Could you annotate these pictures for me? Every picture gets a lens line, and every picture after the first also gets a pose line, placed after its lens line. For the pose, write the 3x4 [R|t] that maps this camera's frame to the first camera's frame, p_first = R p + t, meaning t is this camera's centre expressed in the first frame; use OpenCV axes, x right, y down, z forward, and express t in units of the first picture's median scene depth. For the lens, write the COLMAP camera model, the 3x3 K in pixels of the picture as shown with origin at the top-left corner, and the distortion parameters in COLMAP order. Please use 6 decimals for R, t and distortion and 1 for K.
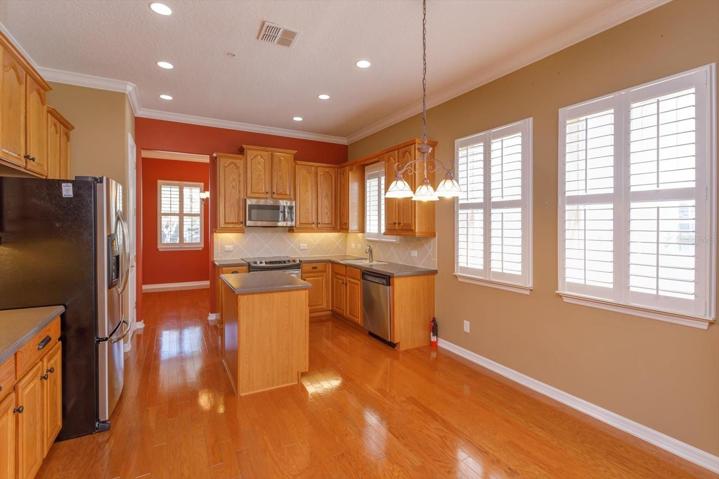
lens RADIAL K [[347.2, 0, 352.1], [0, 347.2, 223.7], [0, 0, 1]] dist [0.000479, 0.001241]
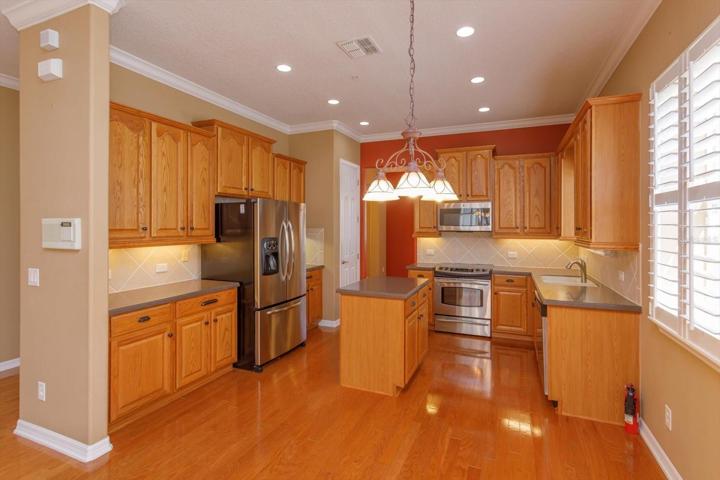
lens RADIAL K [[347.7, 0, 360.2], [0, 347.7, 223.8], [0, 0, 1]] dist [0.000479, 0.001241]
pose [[0.620706, -0.009967, -0.783980, 0.355087], [0.005257, 0.999950, -0.008550, -0.005704], [0.784026, 0.001185, 0.620727, 0.214832]]
